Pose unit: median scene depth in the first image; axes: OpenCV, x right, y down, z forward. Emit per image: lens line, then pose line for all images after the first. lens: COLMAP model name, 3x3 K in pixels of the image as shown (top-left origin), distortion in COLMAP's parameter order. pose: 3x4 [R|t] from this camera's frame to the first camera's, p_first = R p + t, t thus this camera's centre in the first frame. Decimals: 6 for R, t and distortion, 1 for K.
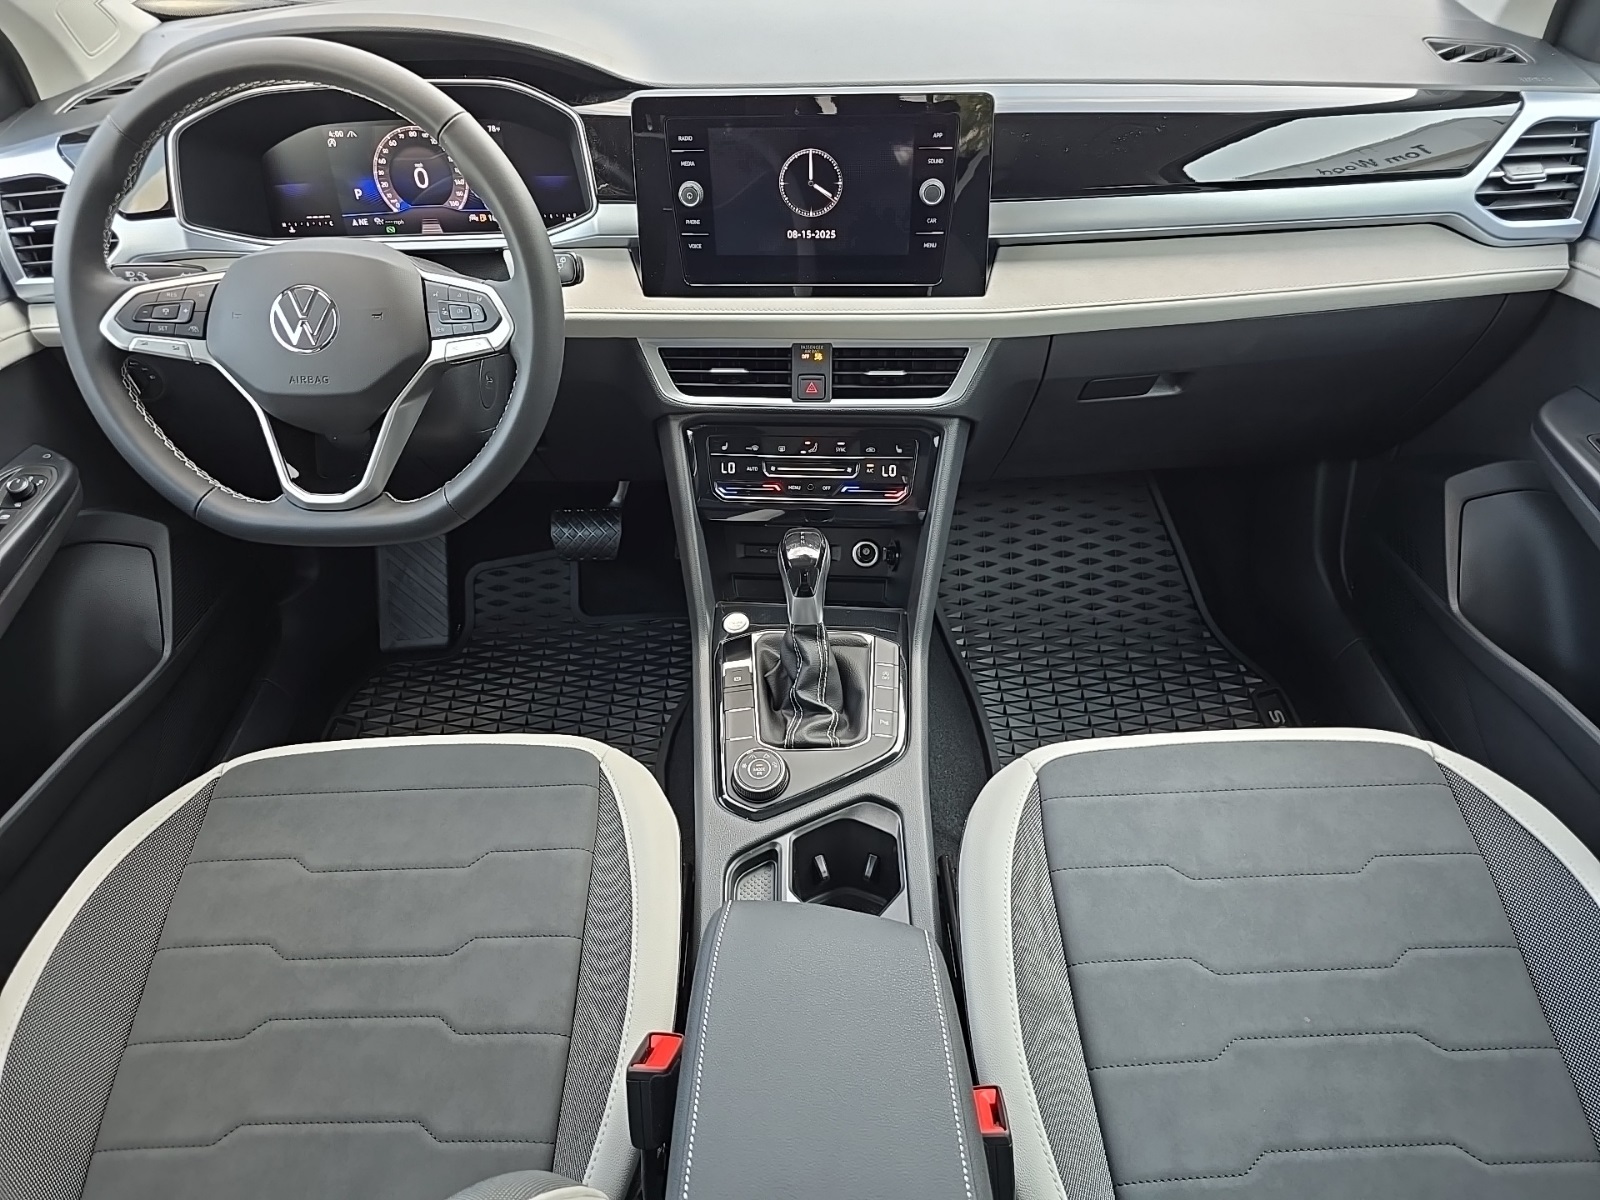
lens RADIAL K [[1152.3, 0, 798.9], [0, 1152.3, 606.0], [0, 0, 1]] dist [0.111881, -0.104497]
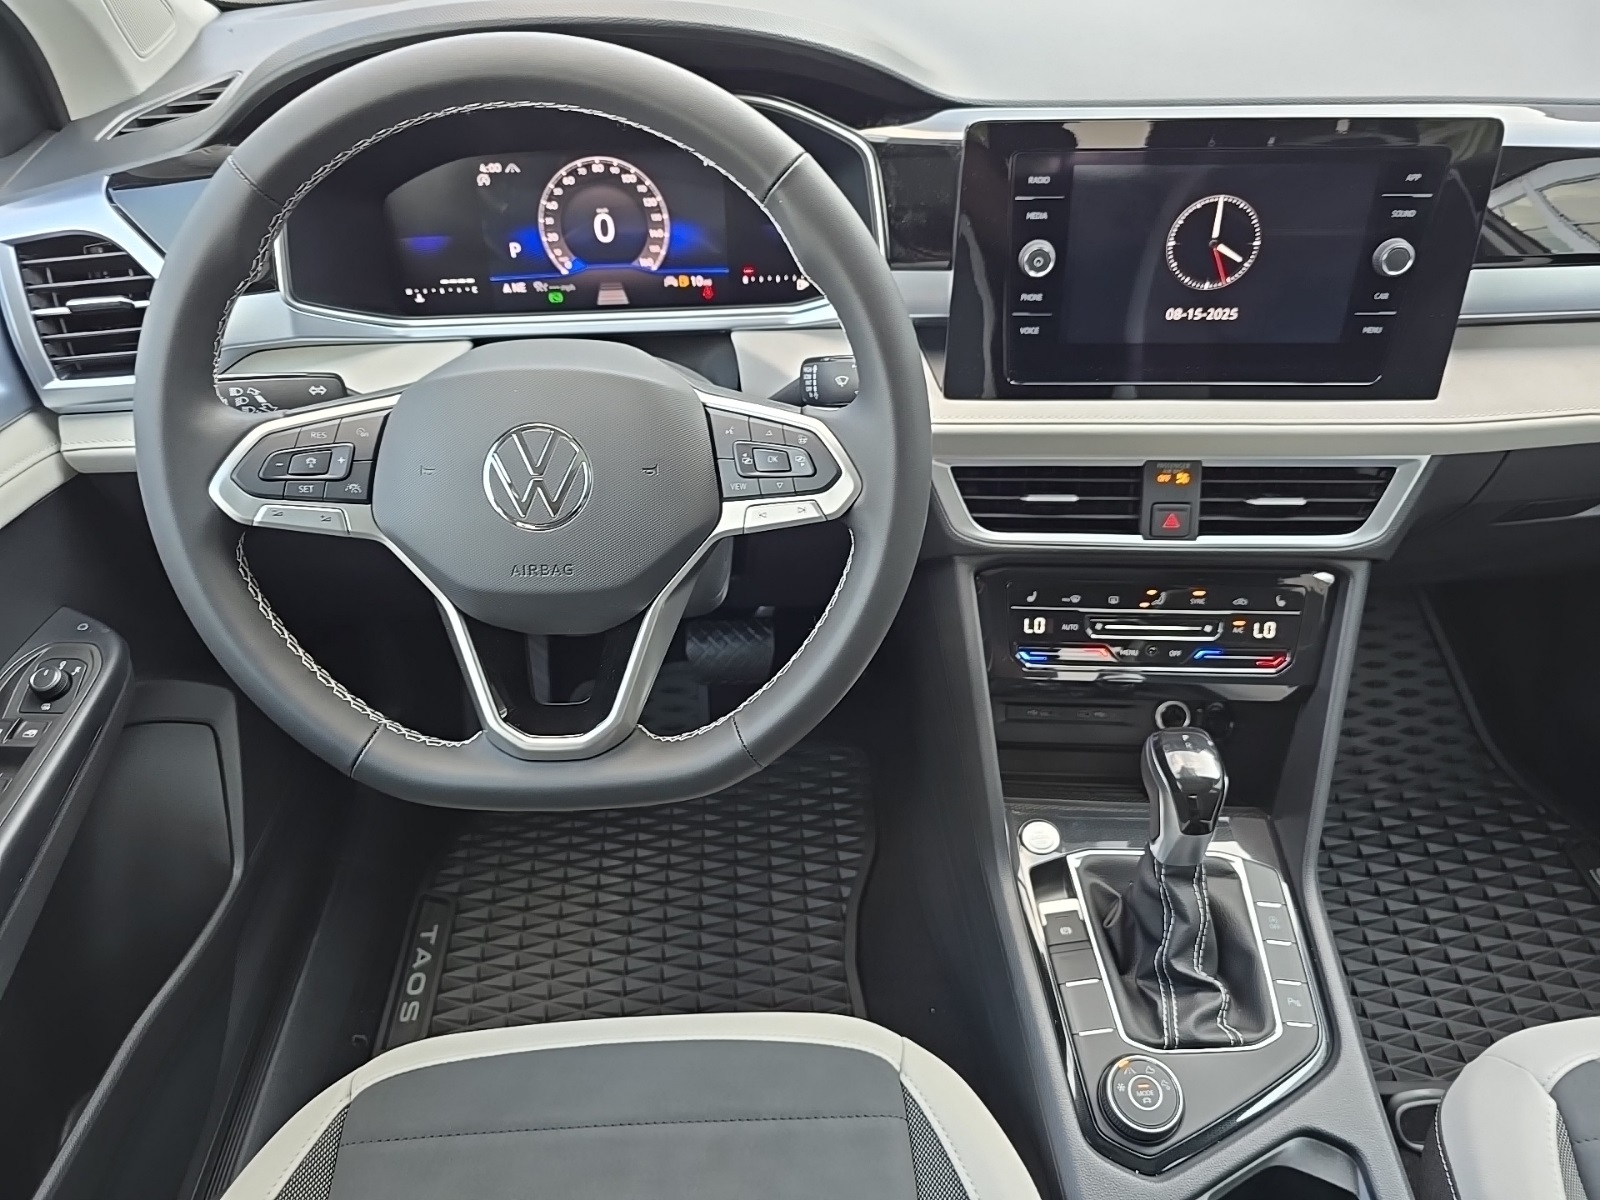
lens RADIAL K [[1141.9, 0, 800.0], [0, 1141.9, 600.0], [0, 0, 1]] dist [0.089941, -0.116223]
pose [[0.998883, -0.009851, 0.046205, -0.250807], [0.009719, 0.999948, 0.003075, -0.145055], [-0.046233, -0.002623, 0.998927, 0.303931]]
